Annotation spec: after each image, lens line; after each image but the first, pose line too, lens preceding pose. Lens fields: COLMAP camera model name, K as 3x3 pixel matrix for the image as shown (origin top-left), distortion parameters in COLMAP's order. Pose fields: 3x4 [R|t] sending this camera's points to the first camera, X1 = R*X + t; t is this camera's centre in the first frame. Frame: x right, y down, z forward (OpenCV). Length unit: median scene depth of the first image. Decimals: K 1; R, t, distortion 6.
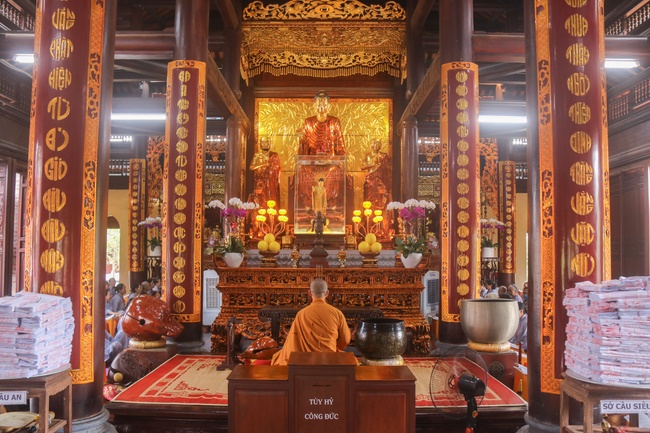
lens RADIAL K [[641.1, 0, 326.4], [0, 641.1, 215.4], [0, 0, 1]] dist [-0.025449, 0.000000]
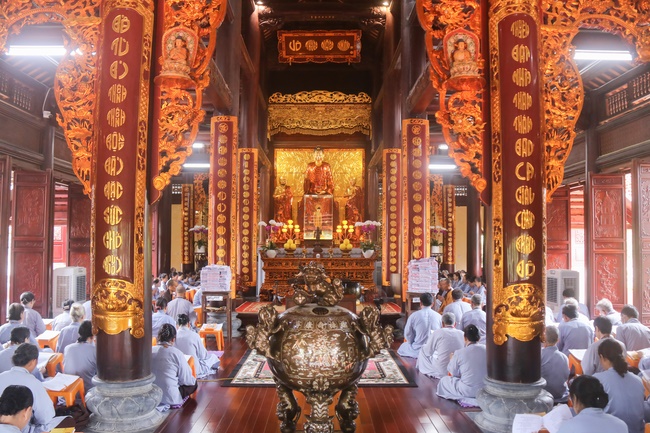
lens RADIAL K [[641.1, 0, 323.7], [0, 641.1, 217.4], [0, 0, 1]] dist [-0.025449, 0.000000]
pose [[0.999985, -0.002460, 0.004893, -0.002775], [0.002427, 0.999974, 0.006793, -0.033512], [-0.004909, -0.006781, 0.999965, -0.596899]]
